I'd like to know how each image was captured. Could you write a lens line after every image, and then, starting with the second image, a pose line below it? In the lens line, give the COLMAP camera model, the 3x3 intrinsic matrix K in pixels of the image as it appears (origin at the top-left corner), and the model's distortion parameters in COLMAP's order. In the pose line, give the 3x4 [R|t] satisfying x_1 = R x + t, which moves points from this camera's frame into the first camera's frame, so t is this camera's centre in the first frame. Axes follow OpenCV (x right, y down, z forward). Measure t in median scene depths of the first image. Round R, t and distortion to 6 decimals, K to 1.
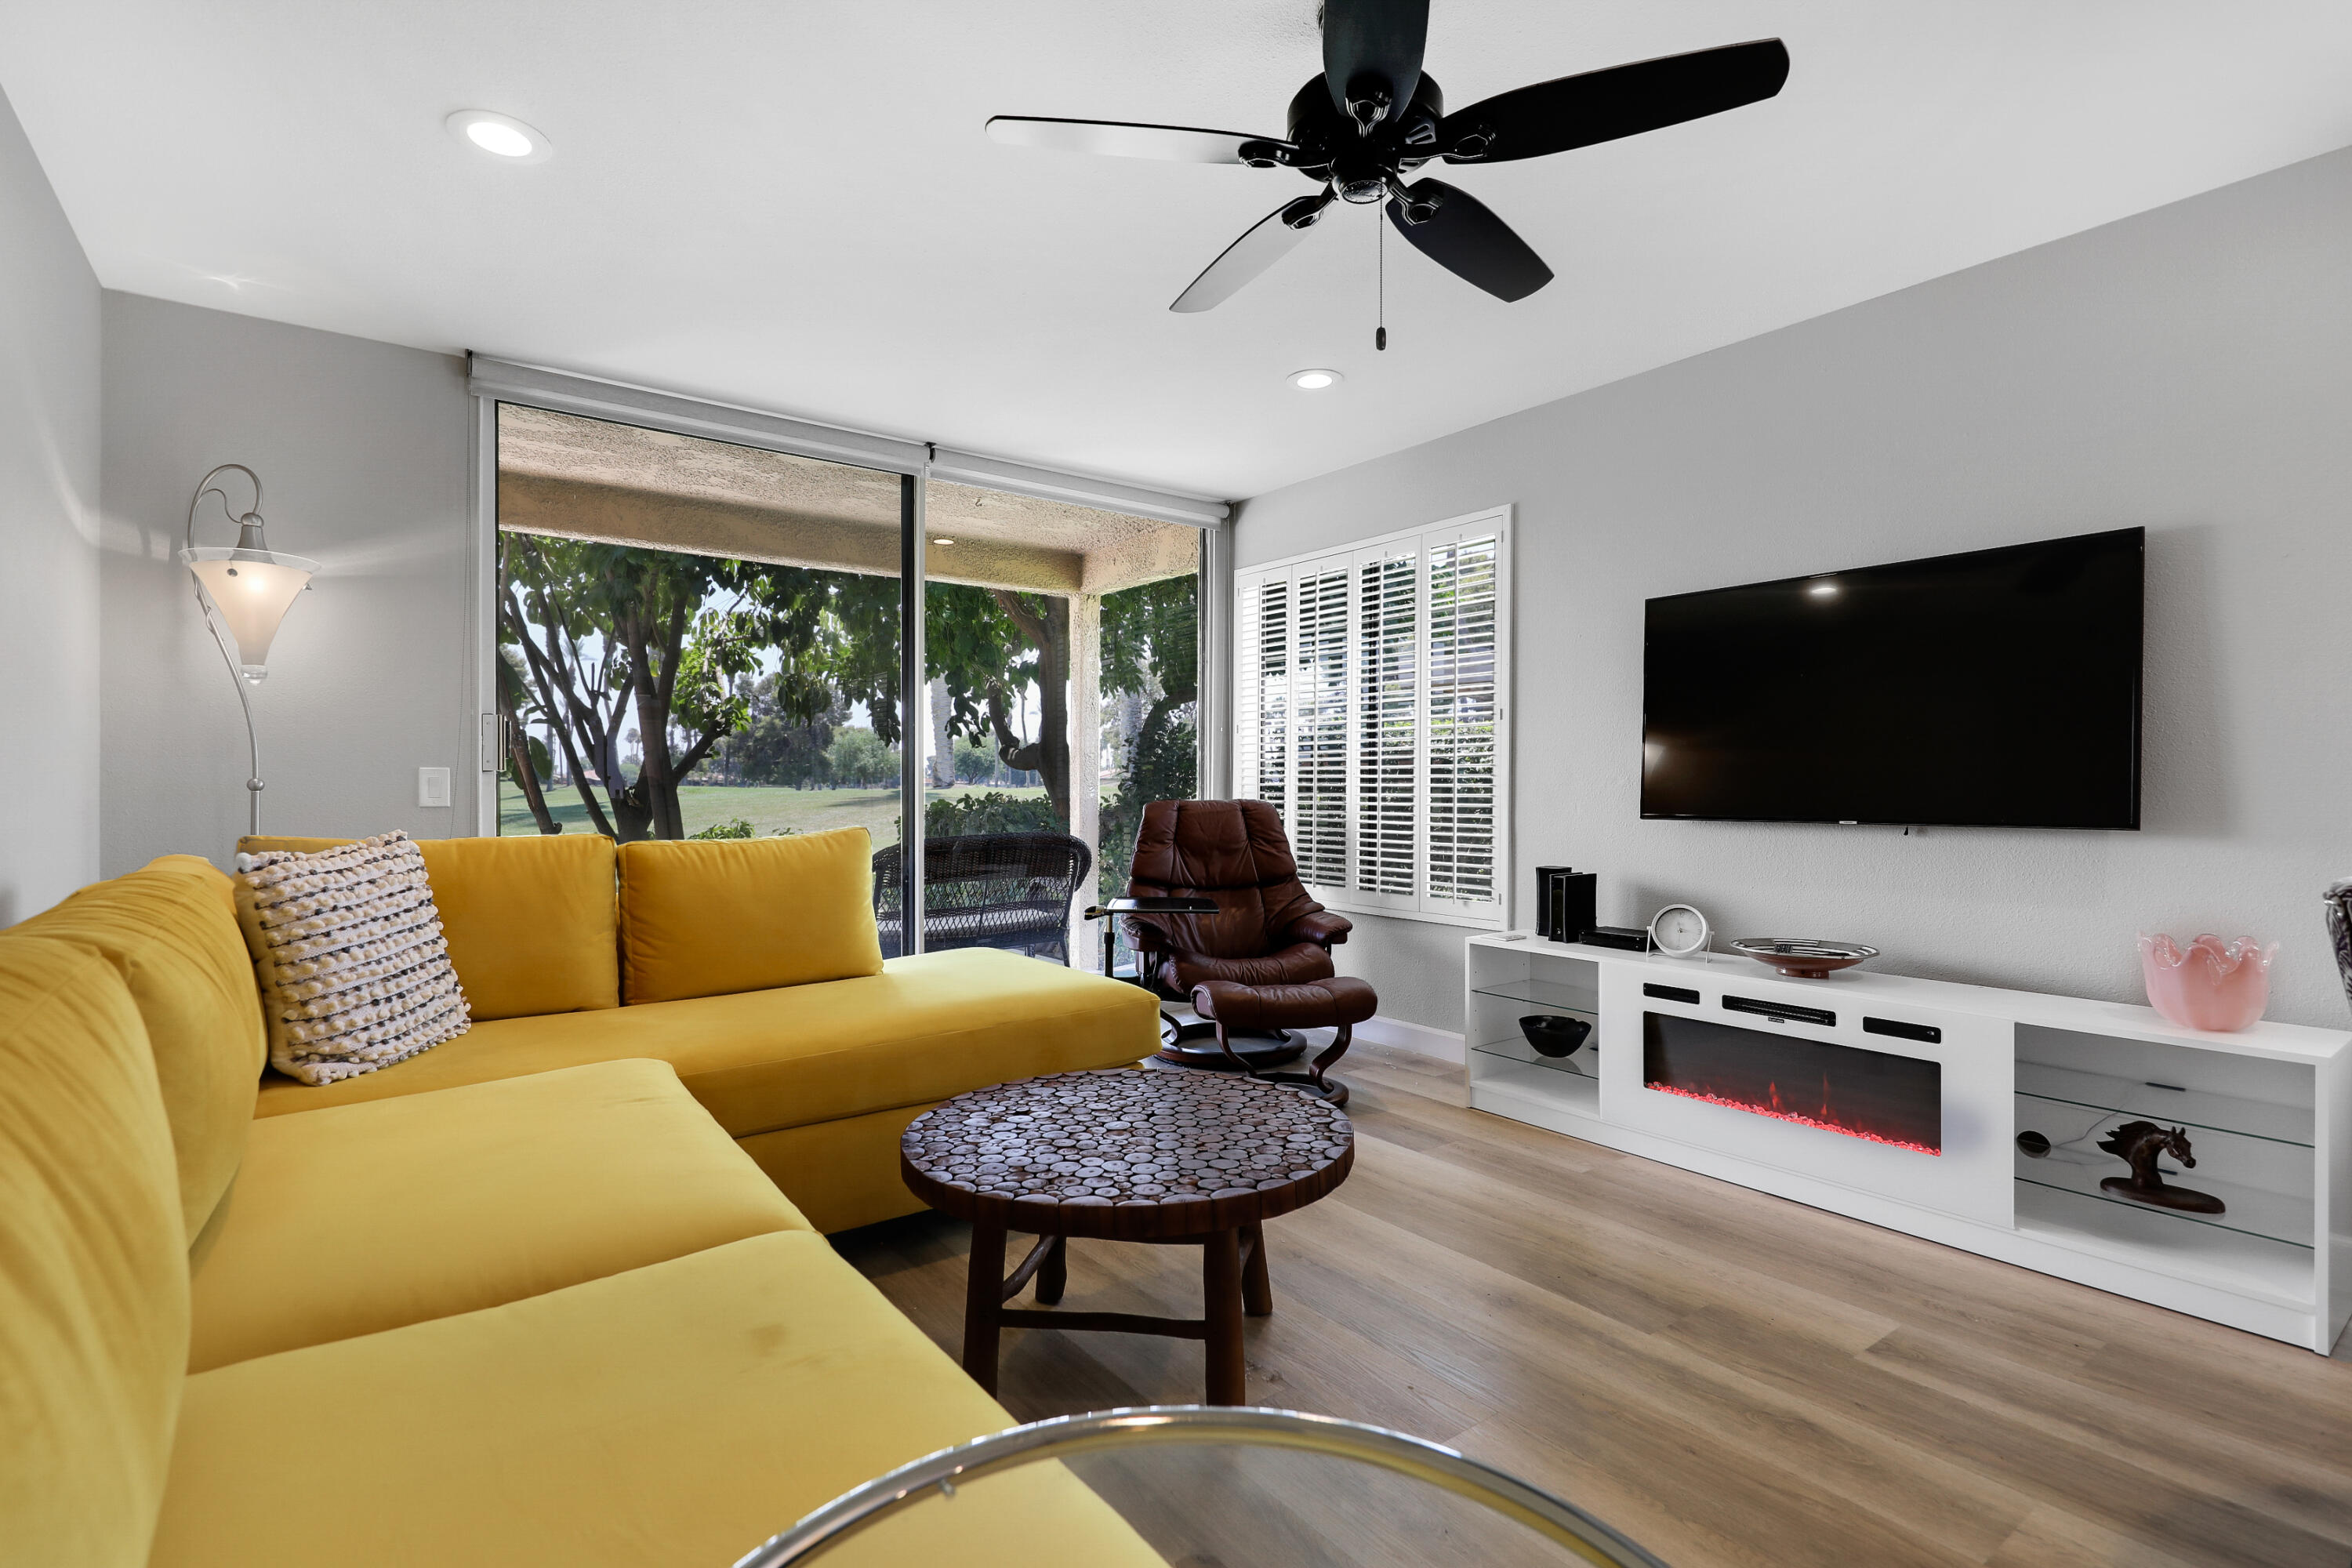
lens RADIAL K [[1128.9, 0, 1187.8], [0, 1128.9, 786.1], [0, 0, 1]] dist [-0.003648, -0.000292]
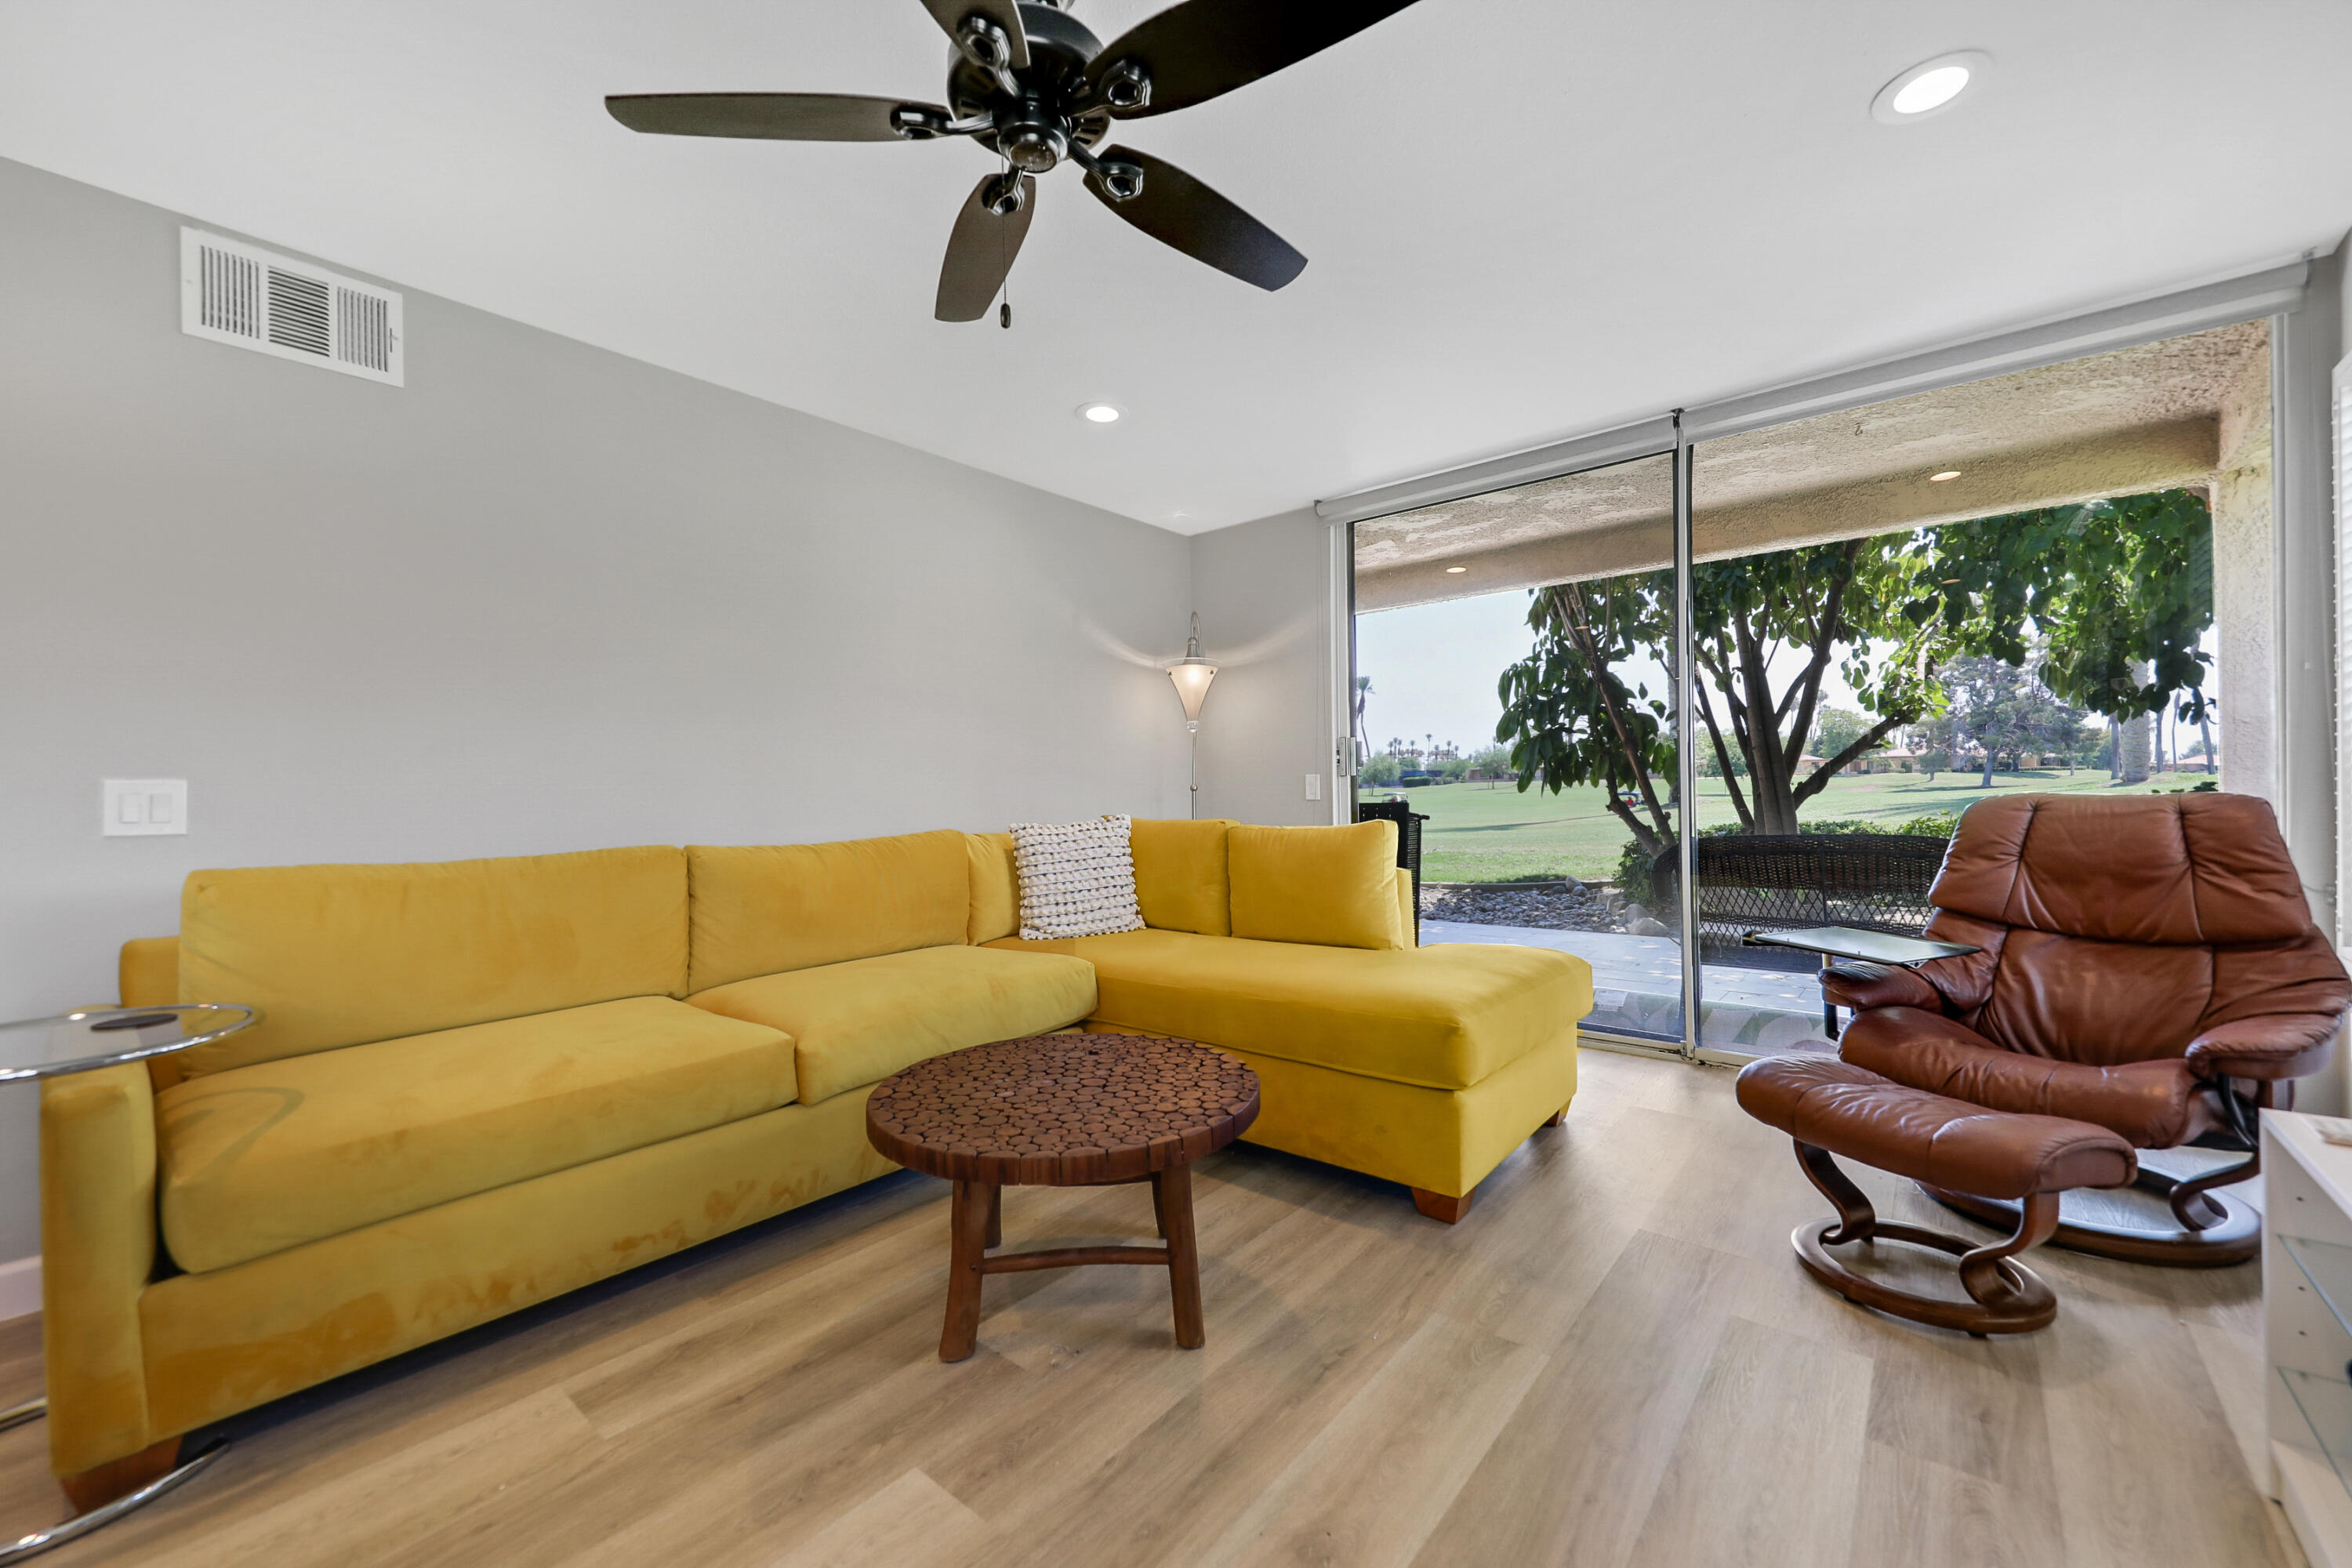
lens RADIAL K [[925.6, 0, 1185.4], [0, 925.6, 790.4], [0, 0, 1]] dist [0.000598, -0.000101]
pose [[0.215043, -0.000389, -0.976604, 0.443985], [0.019925, 0.999794, 0.003990, -0.002050], [0.976401, -0.020317, 0.215006, 0.447268]]
